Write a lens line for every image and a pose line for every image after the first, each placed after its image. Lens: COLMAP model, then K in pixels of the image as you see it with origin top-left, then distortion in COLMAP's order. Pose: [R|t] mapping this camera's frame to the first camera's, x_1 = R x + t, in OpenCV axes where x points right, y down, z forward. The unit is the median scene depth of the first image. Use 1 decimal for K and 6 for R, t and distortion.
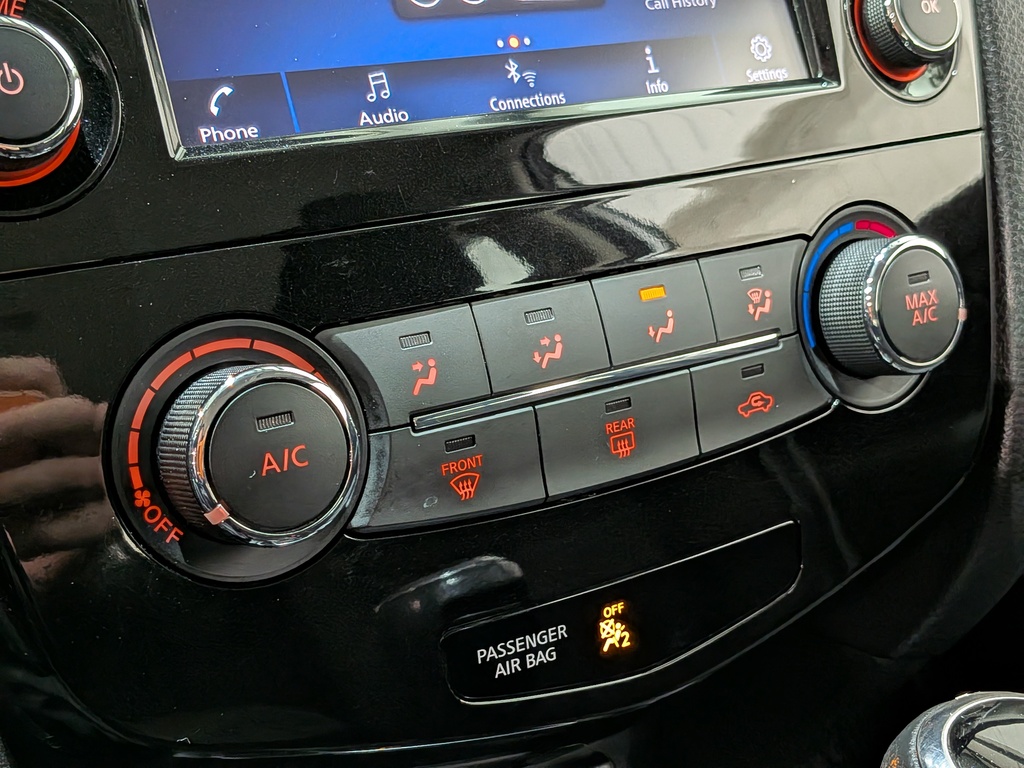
lens RADIAL K [[1523.4, 0, 558.6], [0, 1523.4, 426.5], [0, 0, 1]] dist [0.063148, 0.000000]
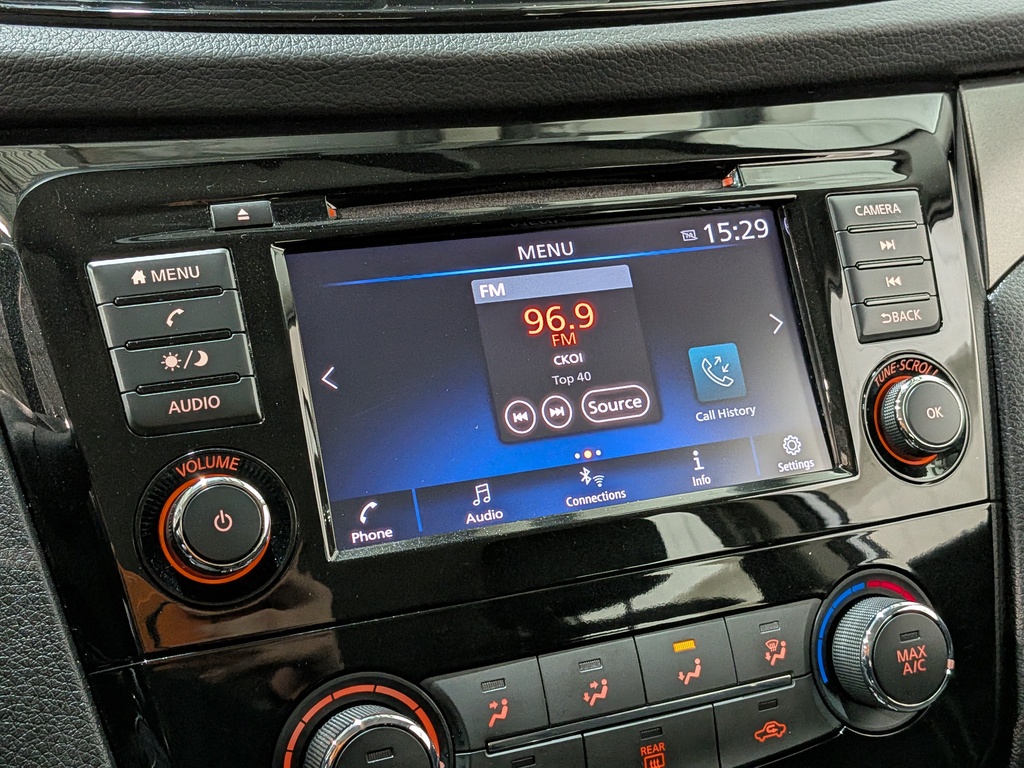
lens RADIAL K [[1523.4, 0, 524.9], [0, 1523.4, 384.1], [0, 0, 1]] dist [0.063148, 0.000000]
pose [[0.980047, 0.033183, -0.195976, 0.184648], [-0.053029, 0.993880, -0.096907, -0.183535], [0.191561, 0.105366, 0.975809, -0.353093]]
